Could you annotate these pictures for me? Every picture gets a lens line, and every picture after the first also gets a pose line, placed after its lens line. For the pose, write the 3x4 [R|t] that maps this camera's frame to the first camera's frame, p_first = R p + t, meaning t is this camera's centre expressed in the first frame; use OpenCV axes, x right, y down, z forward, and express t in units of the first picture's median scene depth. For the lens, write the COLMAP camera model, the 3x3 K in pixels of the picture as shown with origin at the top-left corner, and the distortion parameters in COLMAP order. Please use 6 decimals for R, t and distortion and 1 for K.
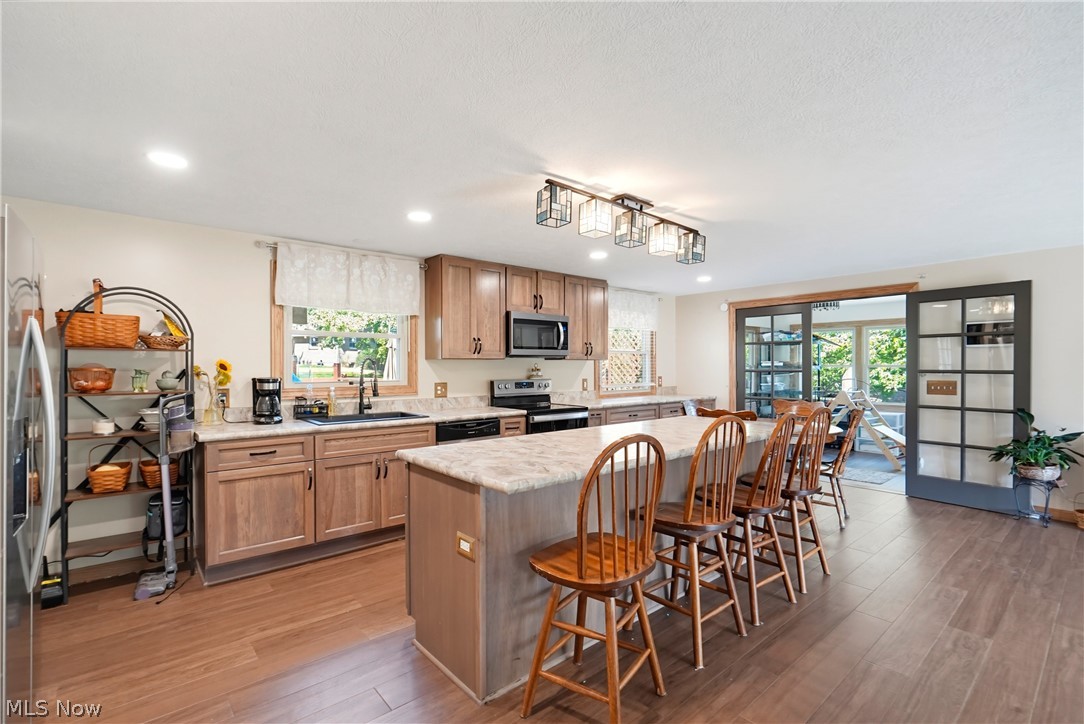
lens RADIAL K [[494.0, 0, 542.0], [0, 494.0, 362.0], [0, 0, 1]] dist [-0.000335, -0.000017]
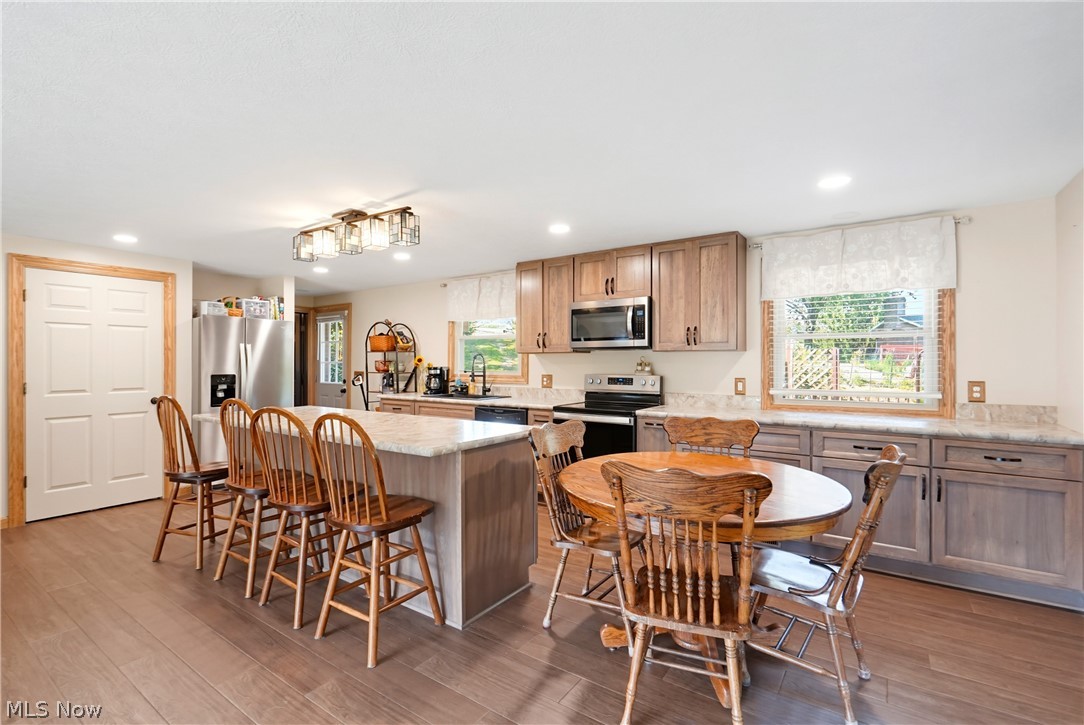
lens RADIAL K [[494.0, 0, 542.0], [0, 494.0, 362.5], [0, 0, 1]] dist [-0.000335, -0.000017]
pose [[0.252690, 0.000318, -0.967547, 0.876630], [0.005622, 0.999983, 0.001797, 0.012066], [0.967531, -0.005894, 0.252684, 0.709954]]
